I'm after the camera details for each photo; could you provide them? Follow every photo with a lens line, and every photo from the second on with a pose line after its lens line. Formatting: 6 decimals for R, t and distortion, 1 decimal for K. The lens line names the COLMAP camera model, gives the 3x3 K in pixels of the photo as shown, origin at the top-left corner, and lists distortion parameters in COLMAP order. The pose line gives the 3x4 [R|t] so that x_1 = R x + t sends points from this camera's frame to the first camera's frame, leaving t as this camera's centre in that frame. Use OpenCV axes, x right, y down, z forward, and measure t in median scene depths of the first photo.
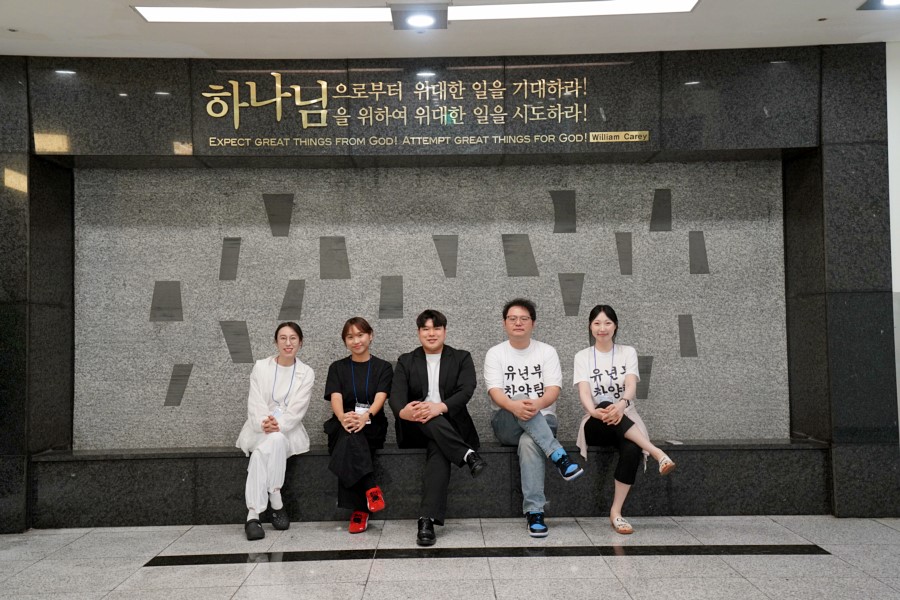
lens RADIAL K [[858.5, 0, 450.0], [0, 858.5, 300.0], [0, 0, 1]] dist [0.052804, 0.042248]
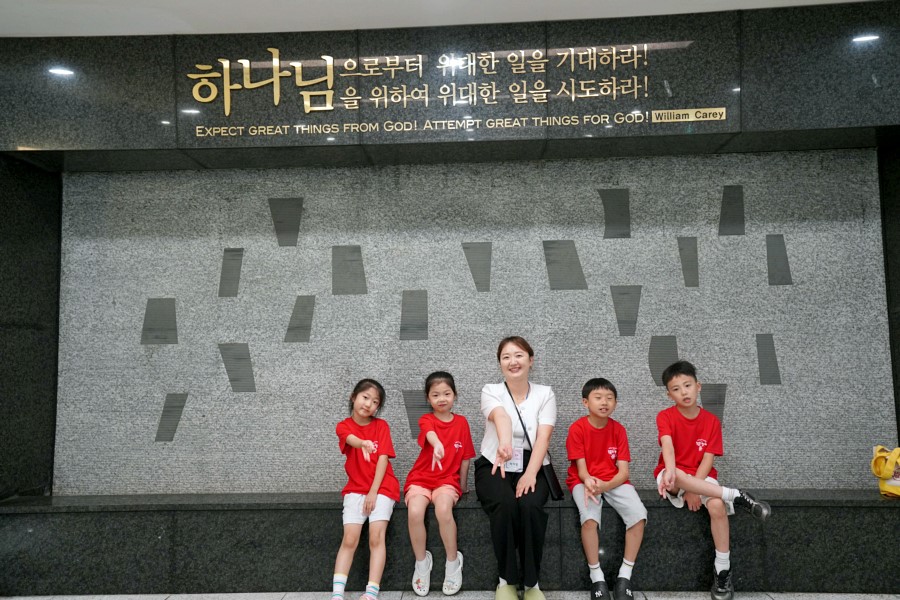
lens RADIAL K [[666.1, 0, 451.4], [0, 666.1, 296.2], [0, 0, 1]] dist [0.002890, 0.037610]
pose [[0.998468, -0.007709, -0.054795, 0.005330], [0.005412, 0.999106, -0.041928, 0.006118], [0.055069, 0.041568, 0.997617, 0.341706]]
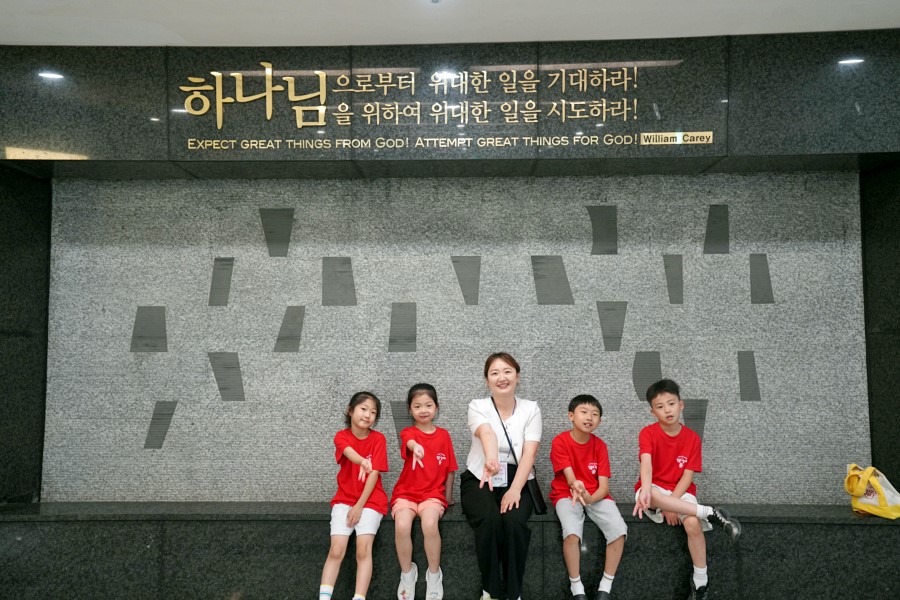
lens RADIAL K [[666.1, 0, 451.4], [0, 666.1, 296.2], [0, 0, 1]] dist [0.002890, 0.037610]
pose [[0.999258, 0.008922, -0.037476, 0.005388], [-0.009766, 0.999701, -0.022395, -0.020175], [0.037265, 0.022745, 0.999047, 0.332510]]
